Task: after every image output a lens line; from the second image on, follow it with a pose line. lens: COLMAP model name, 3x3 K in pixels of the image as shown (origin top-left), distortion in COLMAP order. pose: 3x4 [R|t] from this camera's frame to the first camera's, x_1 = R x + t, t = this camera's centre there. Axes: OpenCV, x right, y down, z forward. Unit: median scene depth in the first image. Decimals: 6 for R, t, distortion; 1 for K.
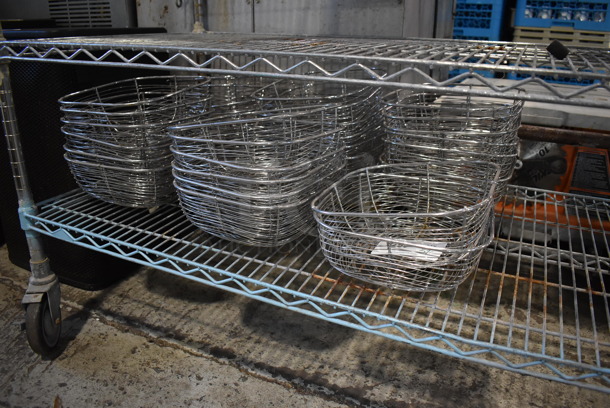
lens RADIAL K [[486.0, 0, 305.0], [0, 486.0, 204.0], [0, 0, 1]] dist [-0.091054, 0.005748]
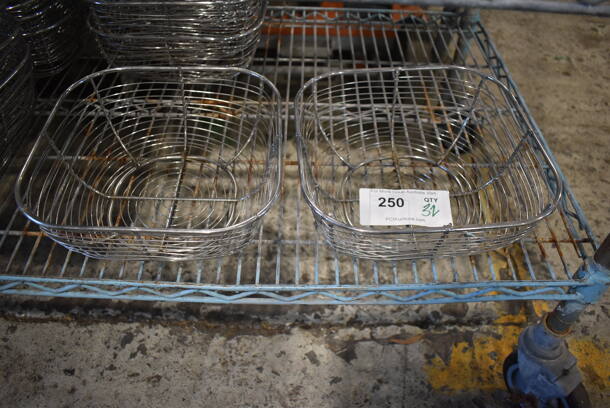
lens RADIAL K [[486.0, 0, 305.0], [0, 486.0, 204.0], [0, 0, 1]] dist [-0.091054, 0.005748]
pose [[0.910801, -0.293546, 0.290297, 0.163967], [0.140755, 0.881826, 0.450078, -0.122119], [-0.388110, -0.369071, 0.844486, 0.188251]]
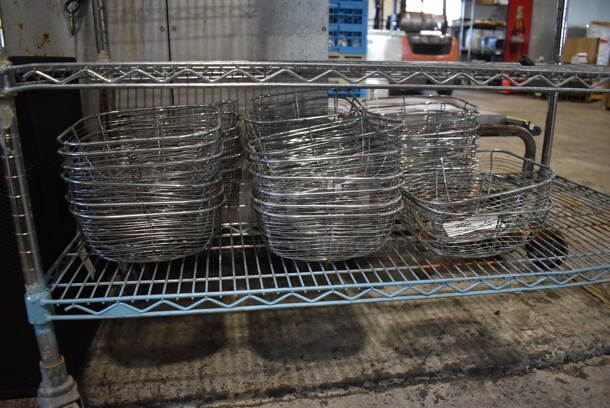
lens RADIAL K [[486.0, 0, 305.0], [0, 486.0, 204.0], [0, 0, 1]] dist [-0.091054, 0.005748]
pose [[0.821302, -0.176516, 0.542498, -0.605672], [0.212878, 0.977069, -0.004367, -0.034910], [-0.529288, 0.119072, 0.840046, 0.151887]]
